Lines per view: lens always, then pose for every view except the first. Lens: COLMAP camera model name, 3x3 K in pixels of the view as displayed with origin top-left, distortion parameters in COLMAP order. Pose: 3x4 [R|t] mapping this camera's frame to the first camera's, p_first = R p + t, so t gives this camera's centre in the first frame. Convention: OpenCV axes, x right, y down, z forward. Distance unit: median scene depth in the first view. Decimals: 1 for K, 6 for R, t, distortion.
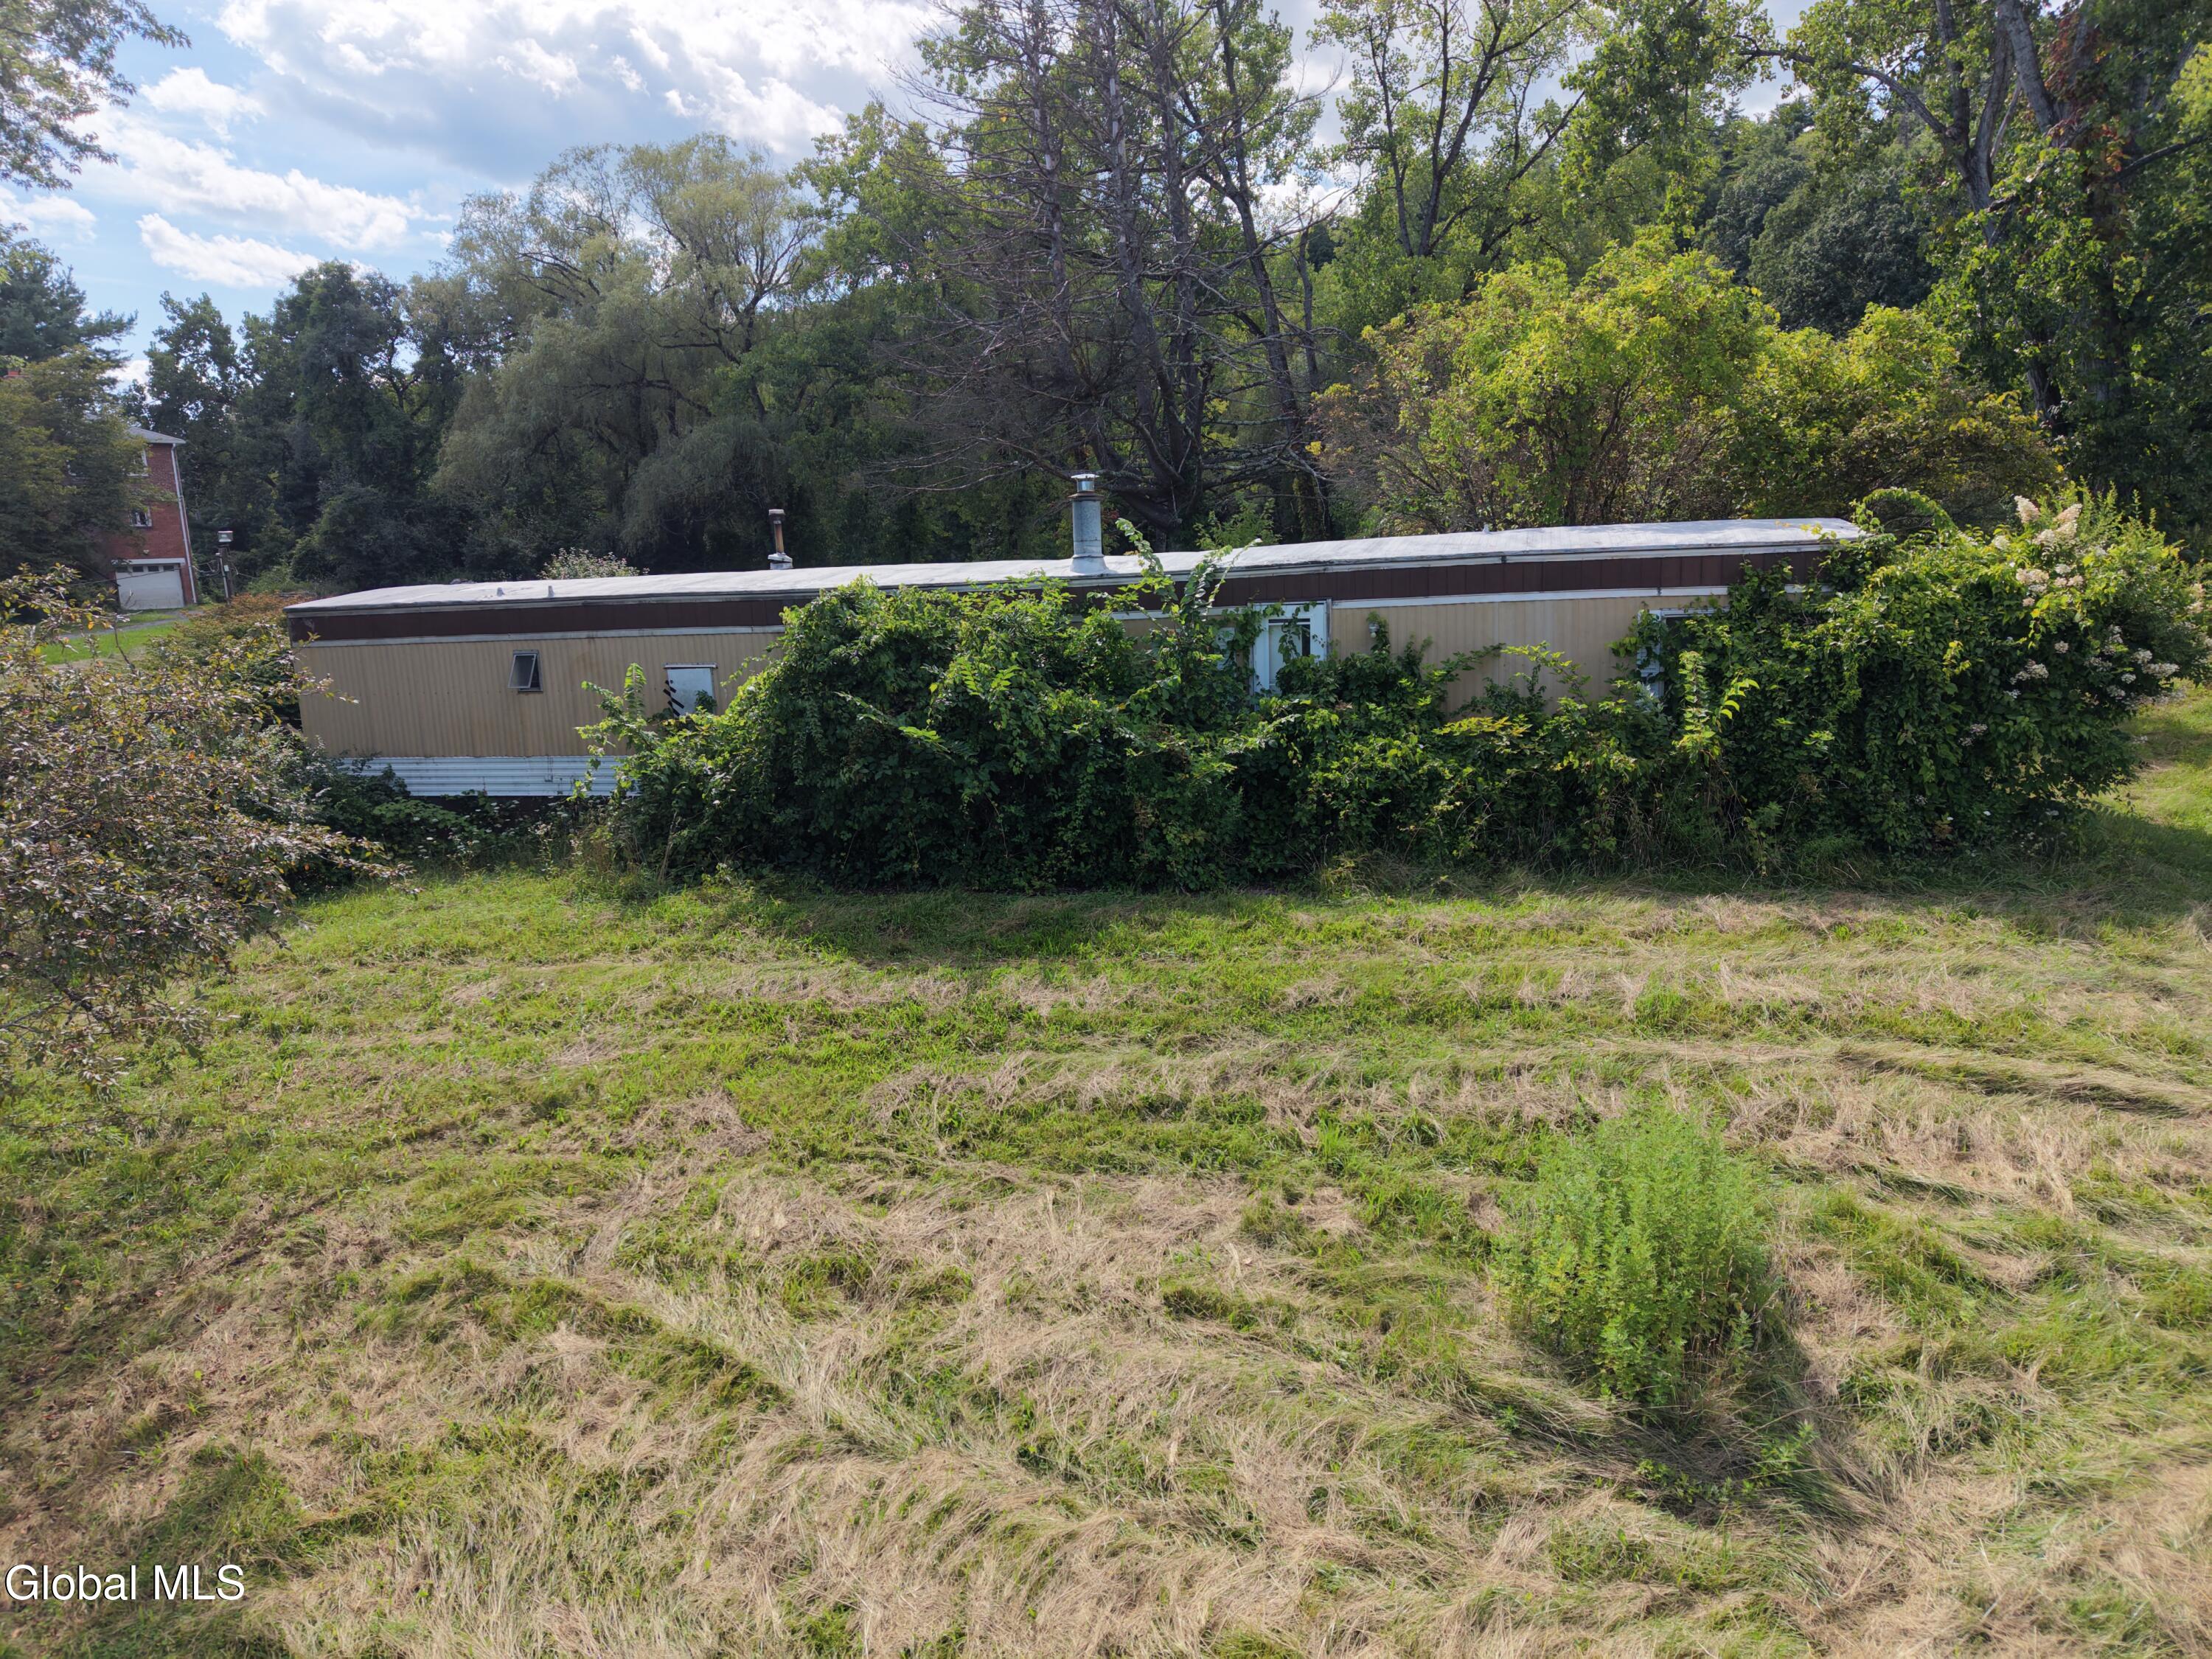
lens RADIAL K [[1517.2, 0, 1107.1], [0, 1517.2, 827.7], [0, 0, 1]] dist [-0.000486, -0.013804]
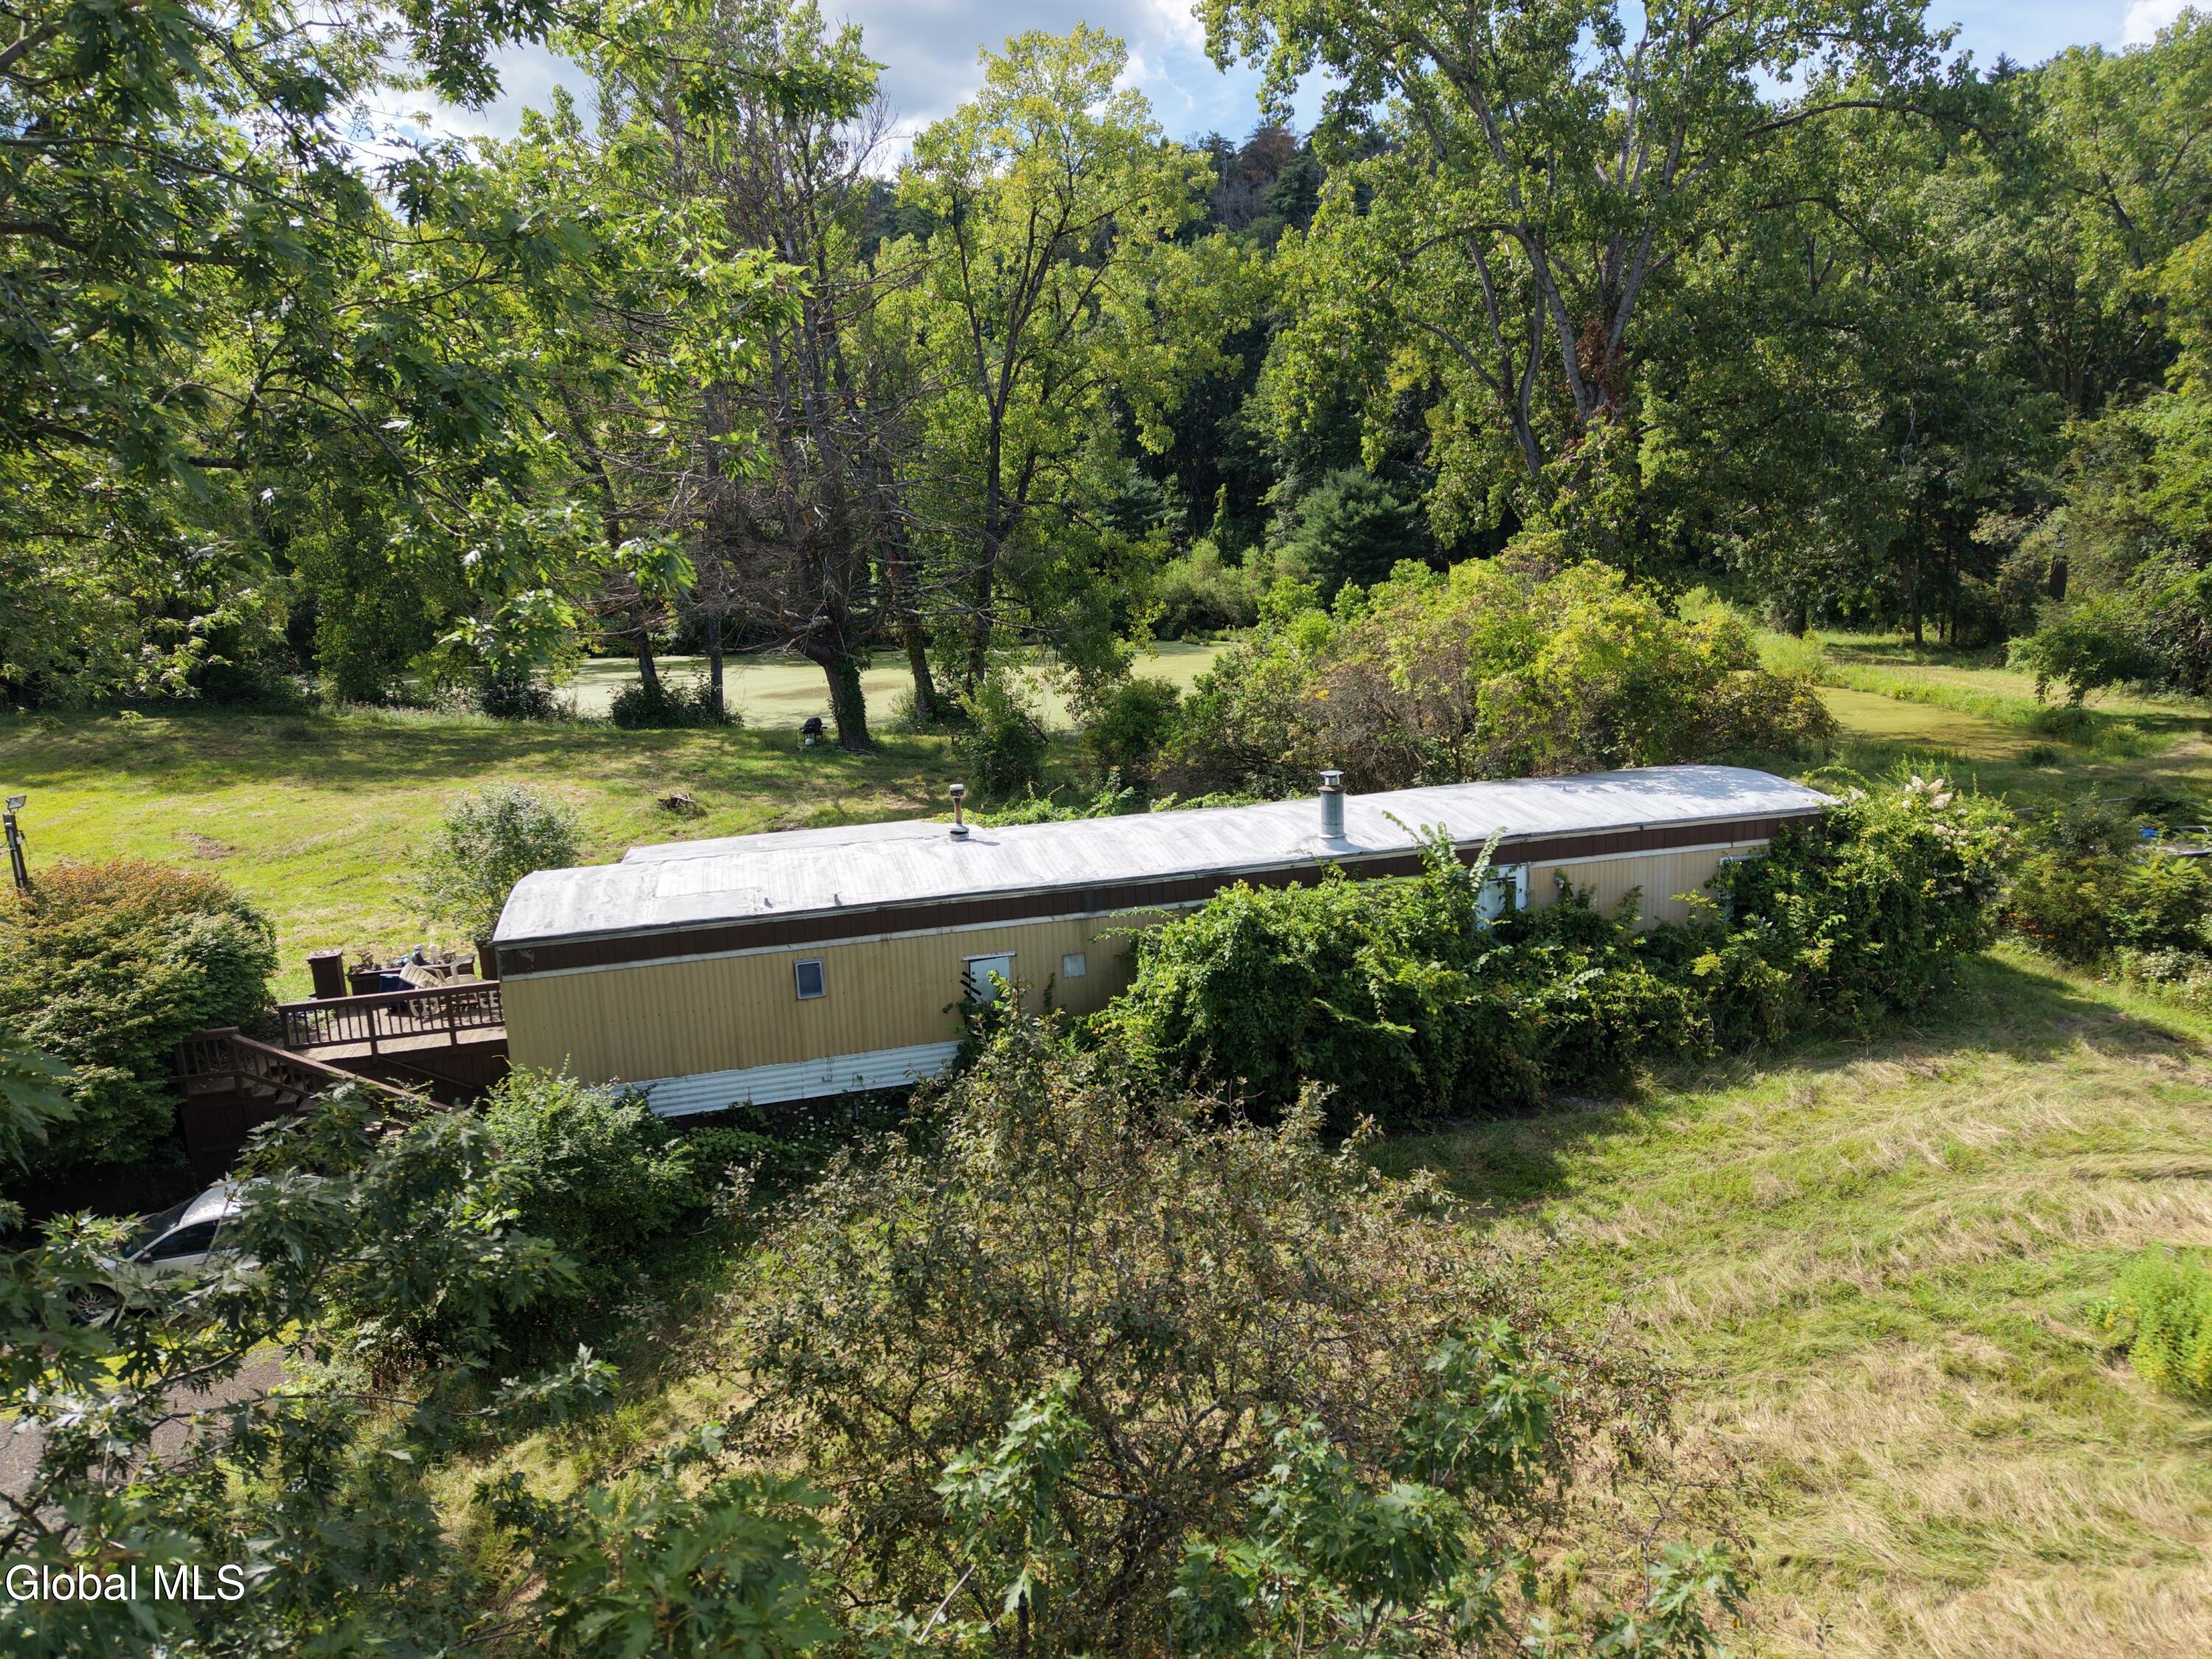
lens RADIAL K [[1517.2, 0, 1104.9], [0, 1517.2, 831.8], [0, 0, 1]] dist [-0.000486, -0.013804]
pose [[0.854947, -0.095964, 0.509761, -0.855785], [0.089314, 0.995294, 0.037574, -0.262491], [-0.510968, 0.013405, 0.859495, 0.044513]]
